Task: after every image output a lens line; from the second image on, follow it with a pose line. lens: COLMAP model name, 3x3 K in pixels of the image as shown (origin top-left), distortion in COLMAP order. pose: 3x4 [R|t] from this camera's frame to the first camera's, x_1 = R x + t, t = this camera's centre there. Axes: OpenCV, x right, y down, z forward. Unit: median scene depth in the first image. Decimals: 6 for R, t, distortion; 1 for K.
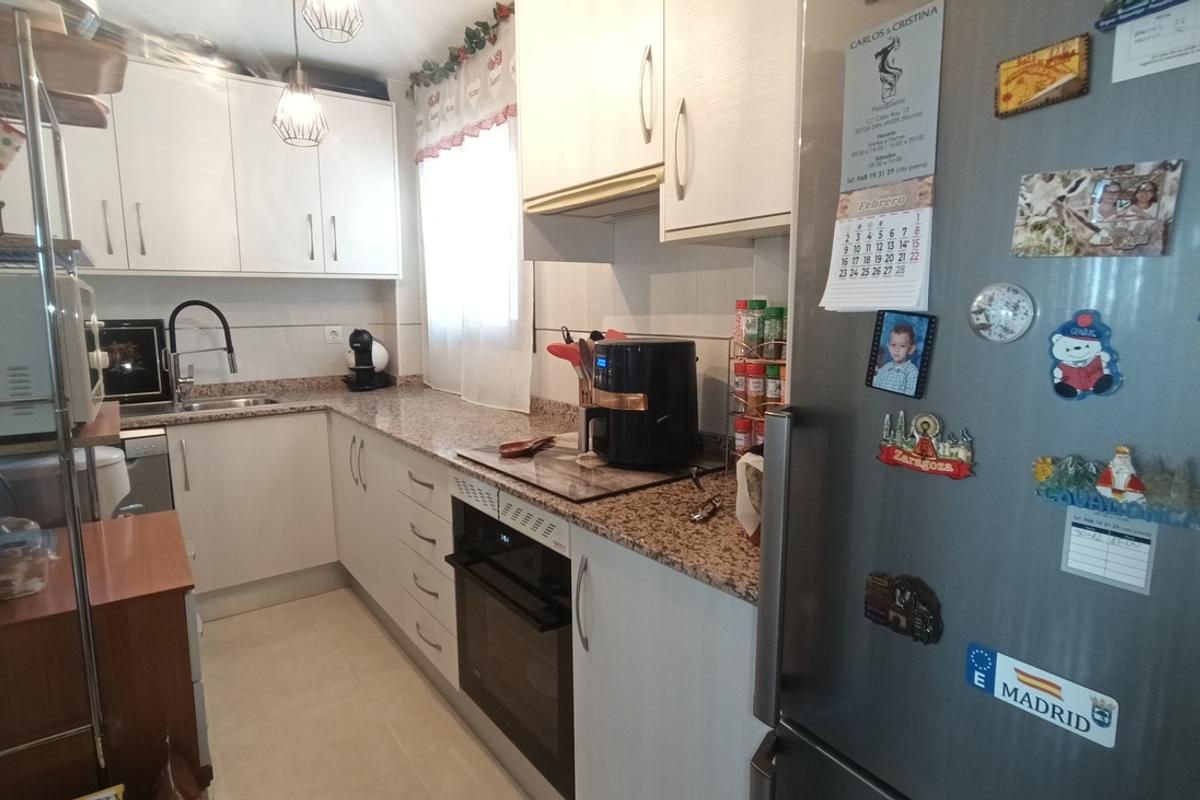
lens RADIAL K [[648.1, 0, 588.6], [0, 648.1, 398.8], [0, 0, 1]] dist [-0.037673, 0.024946]
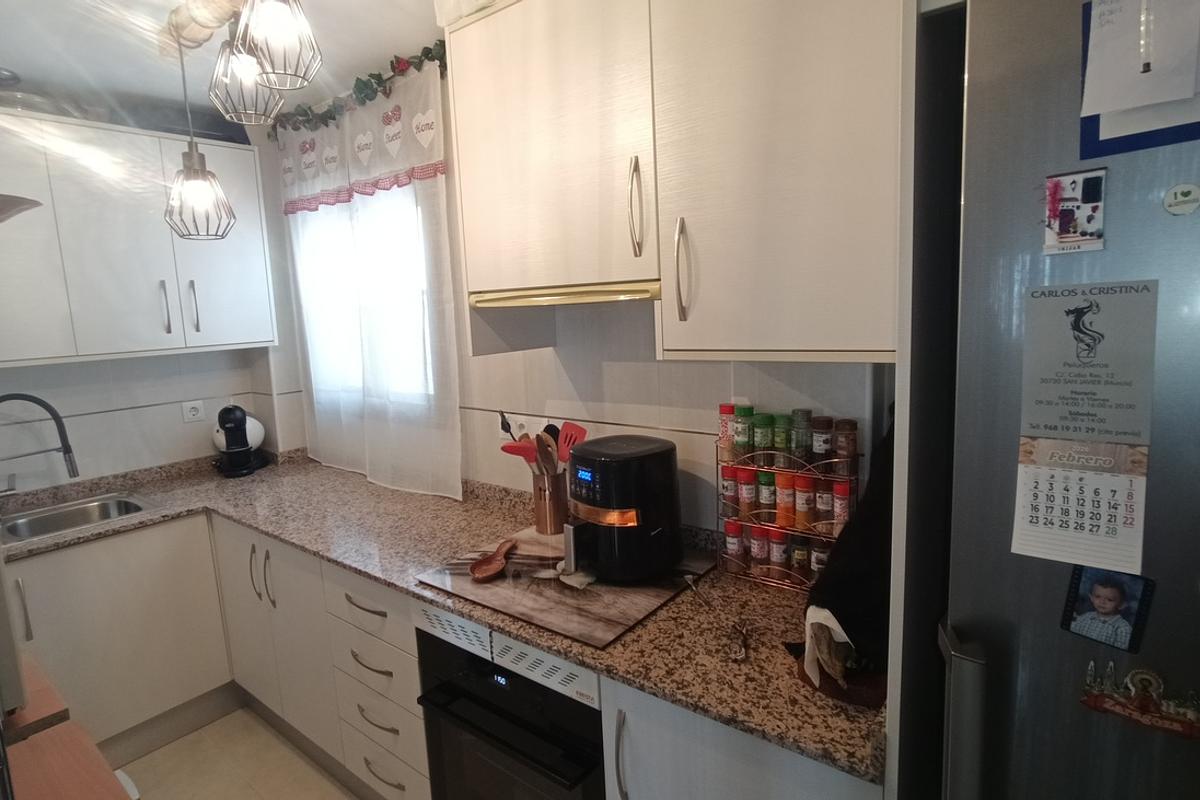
lens RADIAL K [[648.1, 0, 588.6], [0, 648.1, 398.8], [0, 0, 1]] dist [-0.037673, 0.024946]
pose [[0.965680, -0.072254, 0.249484, -0.211398], [0.072296, 0.997343, 0.009008, -0.183220], [-0.249472, 0.009338, 0.968337, 0.085716]]
